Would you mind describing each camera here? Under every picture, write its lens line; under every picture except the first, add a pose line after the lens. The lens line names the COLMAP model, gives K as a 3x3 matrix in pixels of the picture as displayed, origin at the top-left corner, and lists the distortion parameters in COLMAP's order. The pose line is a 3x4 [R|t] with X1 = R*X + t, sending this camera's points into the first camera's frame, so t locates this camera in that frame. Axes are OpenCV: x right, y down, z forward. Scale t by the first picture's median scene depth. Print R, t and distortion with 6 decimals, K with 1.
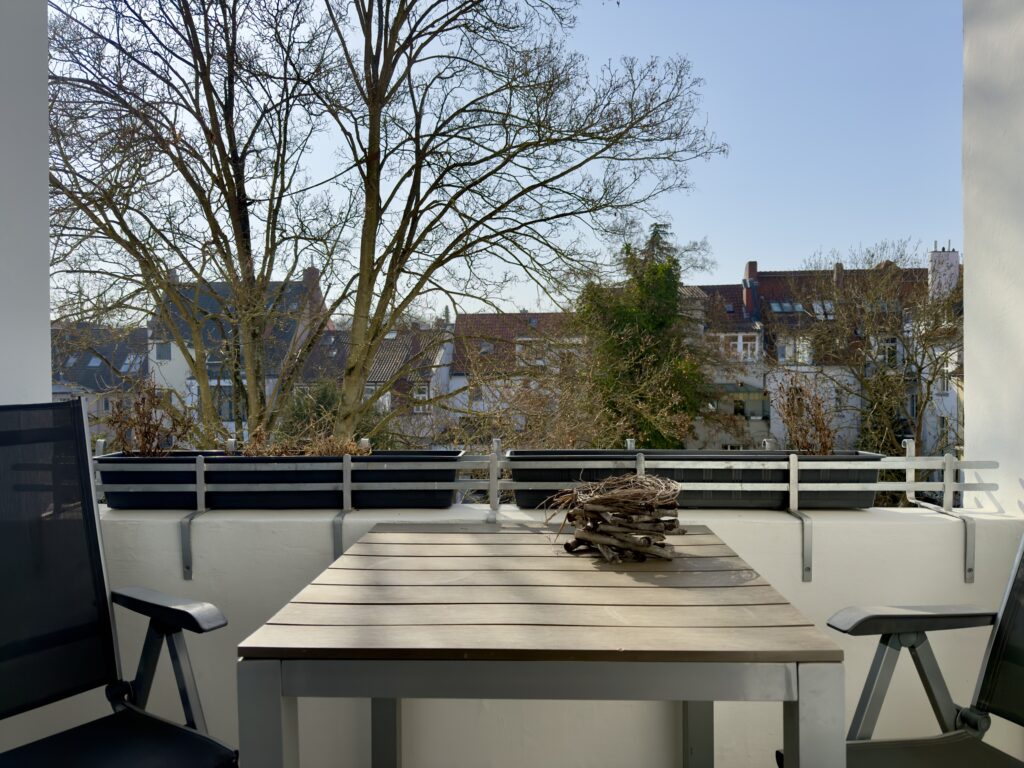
lens RADIAL K [[721.1, 0, 510.2], [0, 721.1, 388.6], [0, 0, 1]] dist [0.031664, -0.001768]
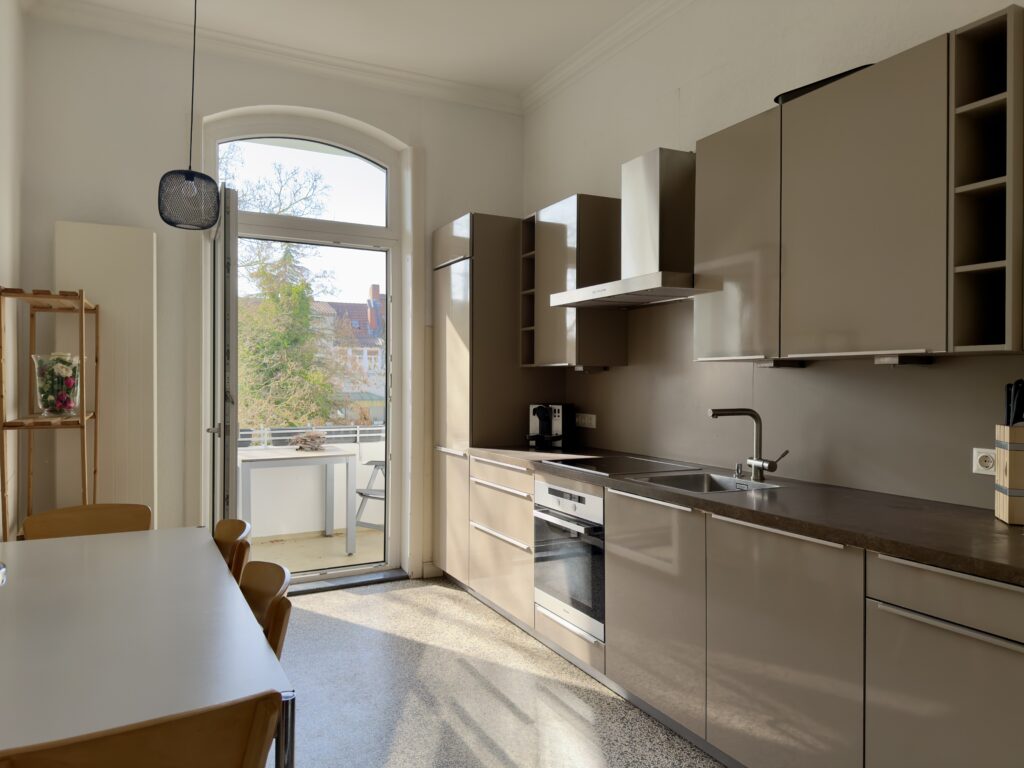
lens RADIAL K [[721.1, 0, 510.2], [0, 721.1, 386.7], [0, 0, 1]] dist [0.031664, -0.001768]
pose [[0.876670, 0.001089, 0.481091, -0.038173], [0.004805, 0.999928, -0.011020, -0.003203], [-0.481068, 0.011973, 0.876602, -0.142850]]
